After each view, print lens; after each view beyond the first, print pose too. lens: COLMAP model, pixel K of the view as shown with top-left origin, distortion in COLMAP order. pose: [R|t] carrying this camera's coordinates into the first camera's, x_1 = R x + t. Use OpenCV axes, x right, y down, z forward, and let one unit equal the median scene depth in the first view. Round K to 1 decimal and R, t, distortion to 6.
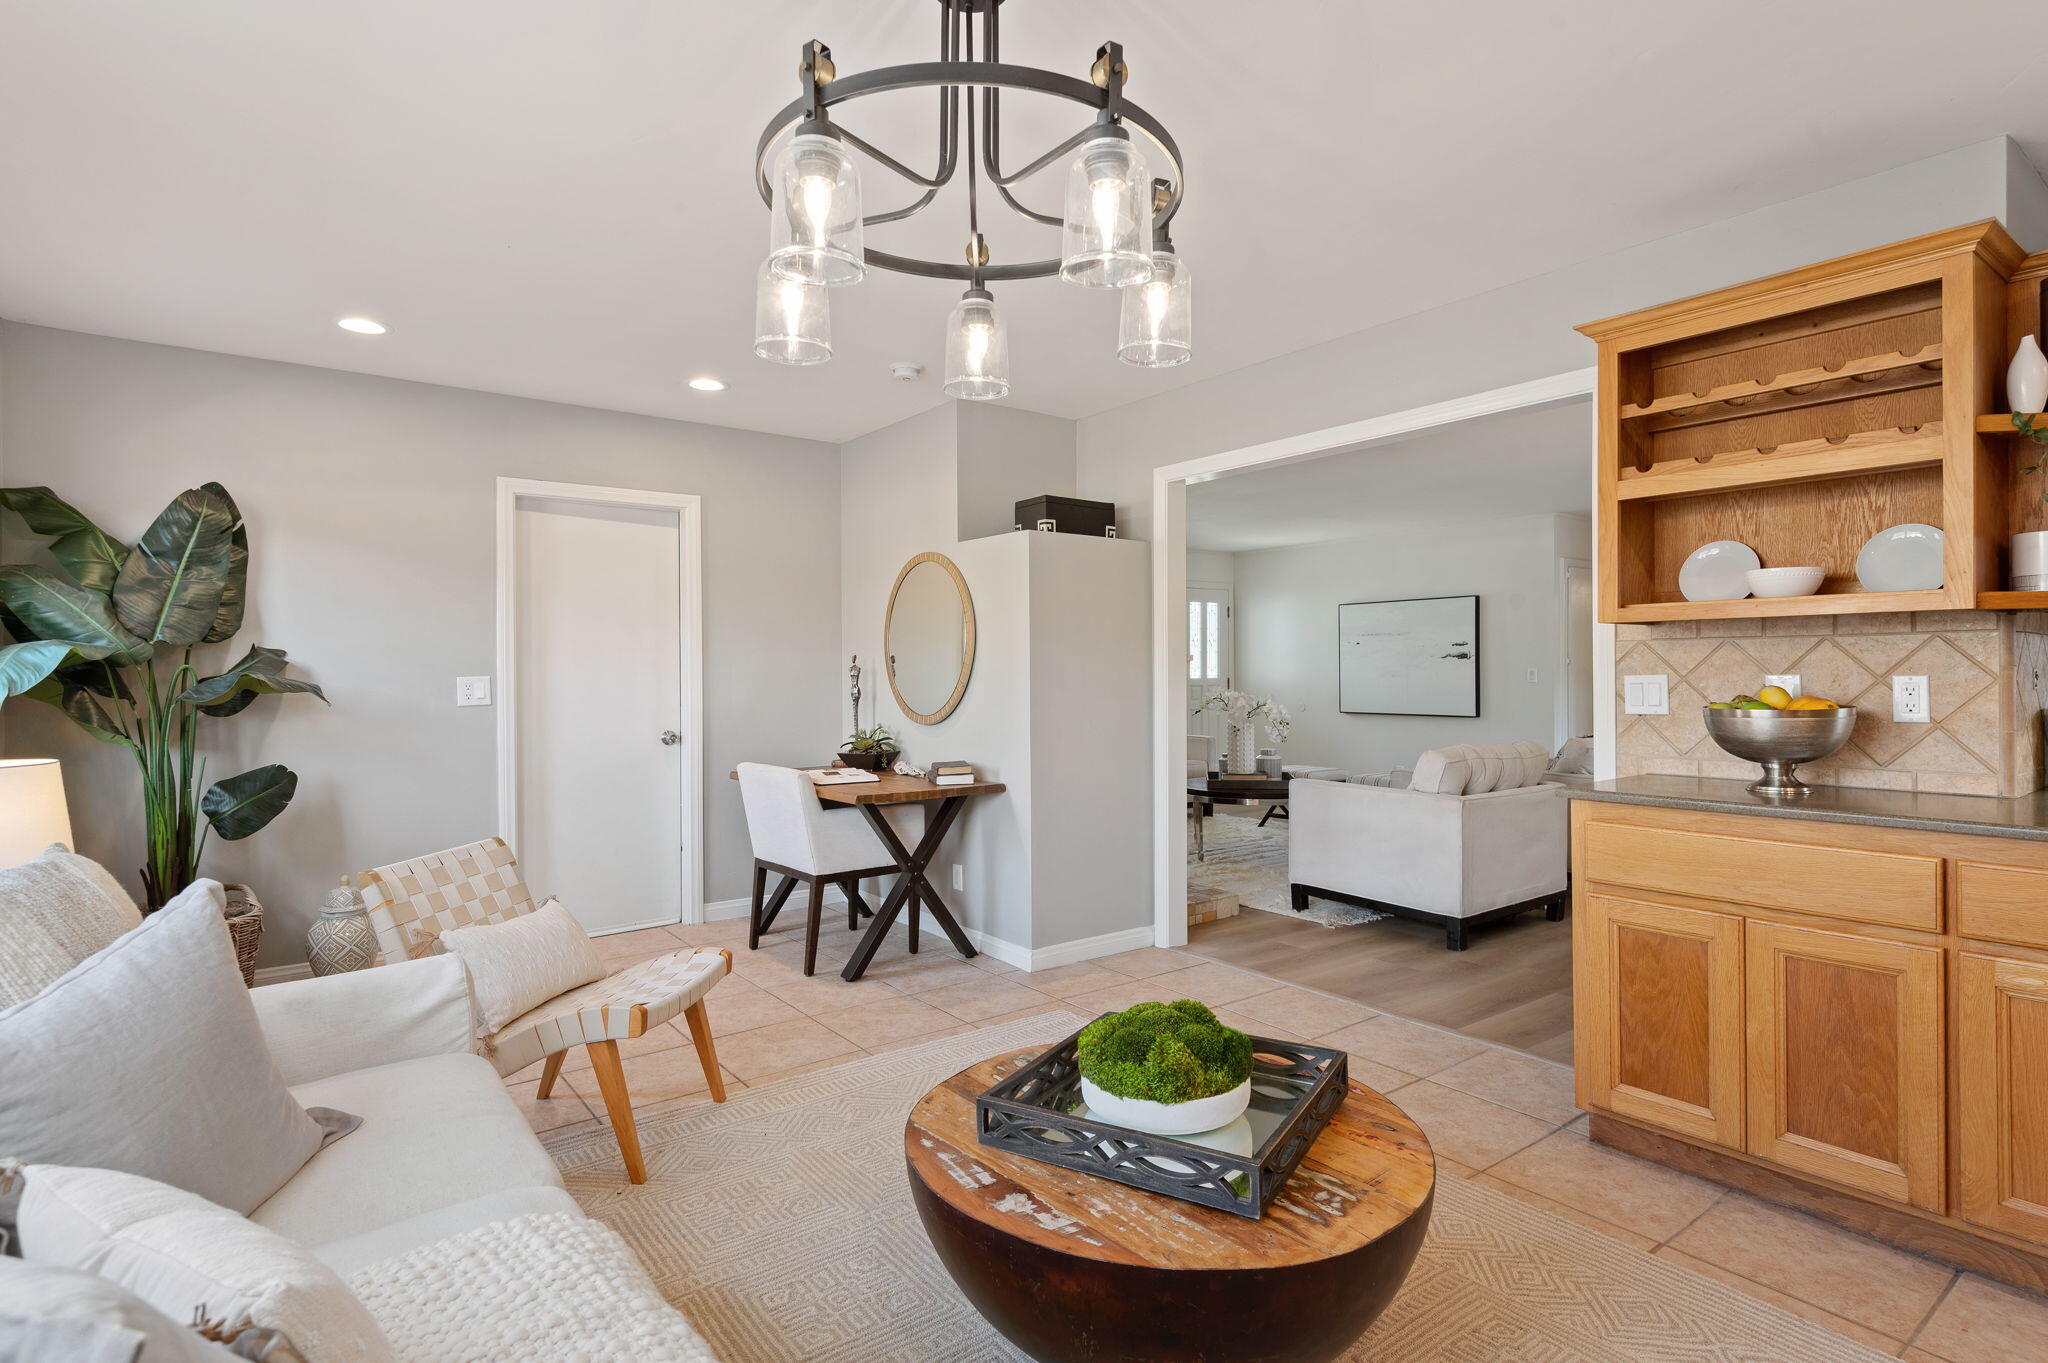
lens RADIAL K [[1031.7, 0, 1024.0], [0, 1031.7, 681.5], [0, 0, 1]] dist [0.017651, 0.000057]
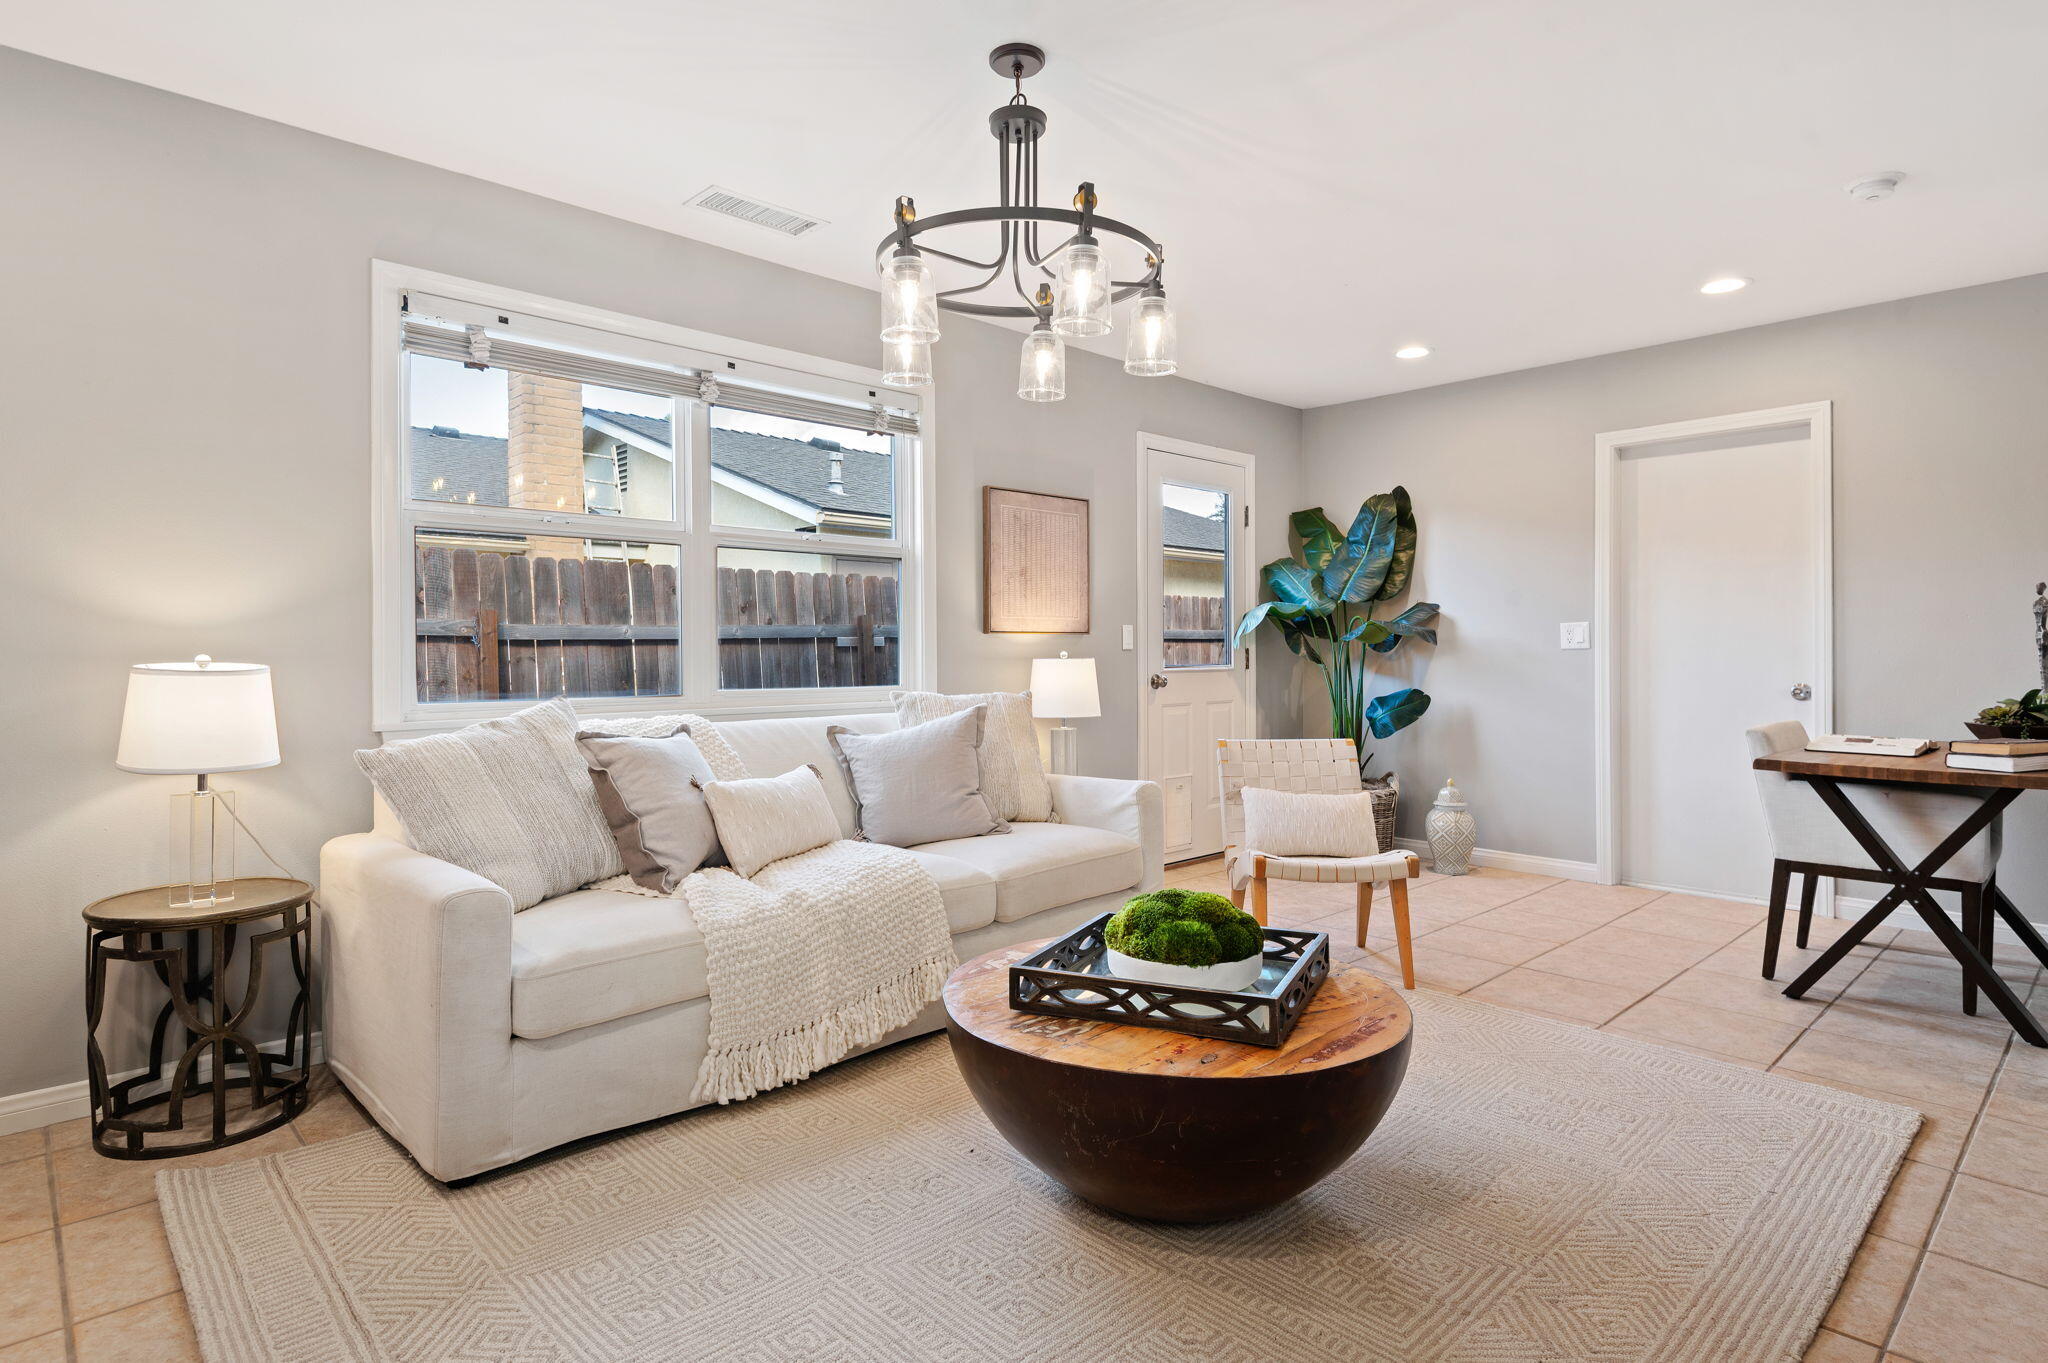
lens RADIAL K [[1084.6, 0, 1023.8], [0, 1084.6, 649.9], [0, 0, 1]] dist [0.017596, -0.000066]
pose [[0.101674, 0.004946, -0.994805, 0.655710], [-0.000984, 0.999988, 0.004871, 0.023424], [0.994817, 0.000484, 0.101678, 0.360396]]
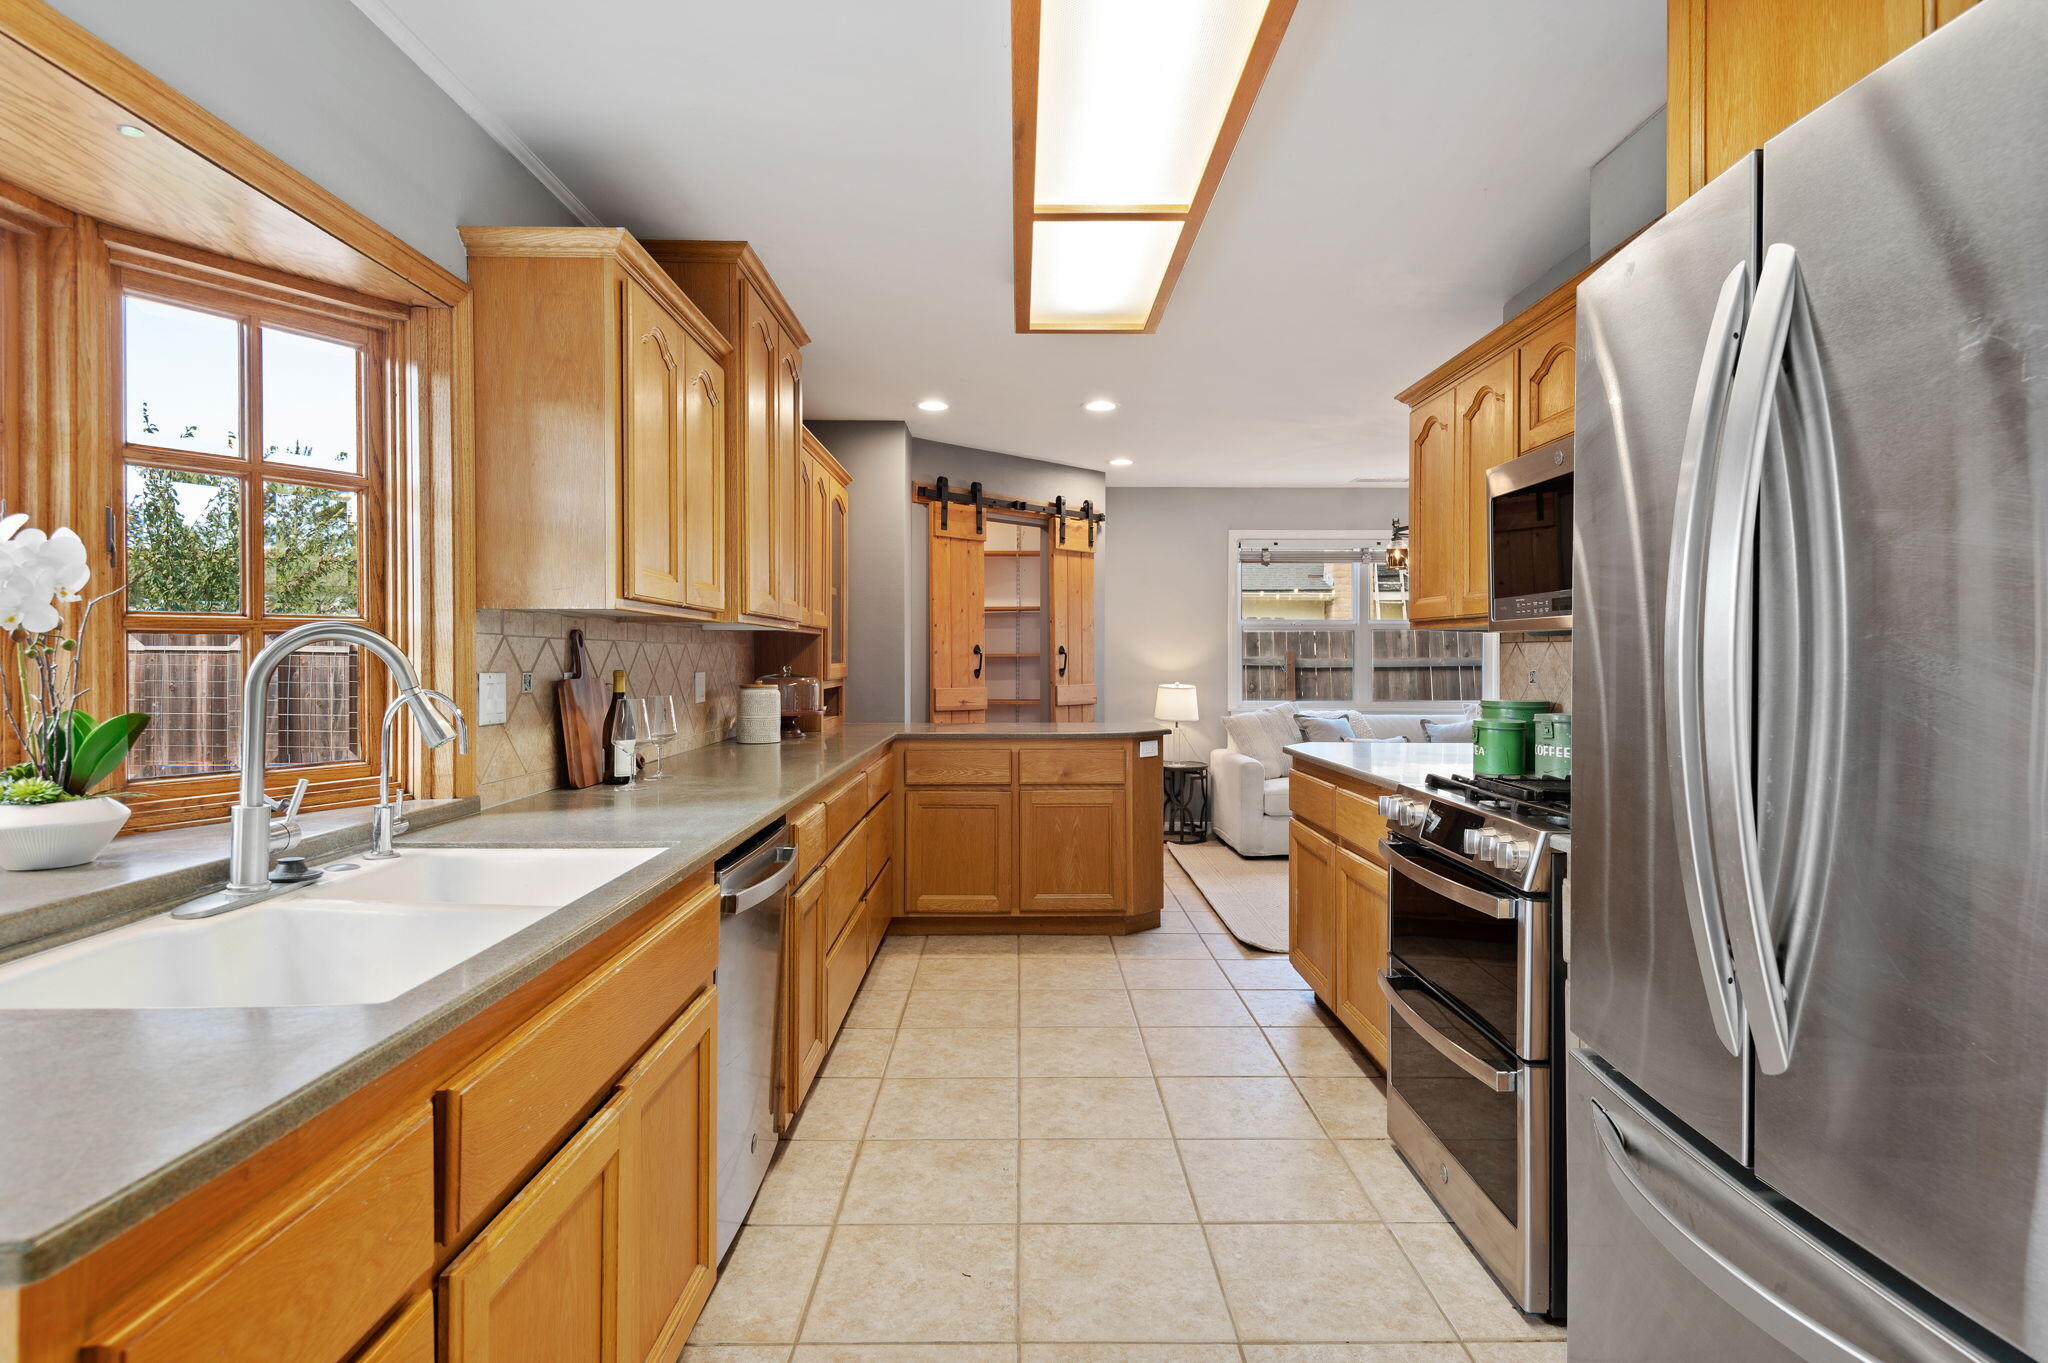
lens RADIAL K [[1084.6, 0, 1023.8], [0, 1084.6, 649.9], [0, 0, 1]] dist [0.017596, -0.000066]
pose [[-0.603132, -0.001727, -0.797639, 1.266460], [-0.003020, 0.999995, 0.000118, -0.006818], [0.797635, 0.002480, -0.603135, 0.679833]]
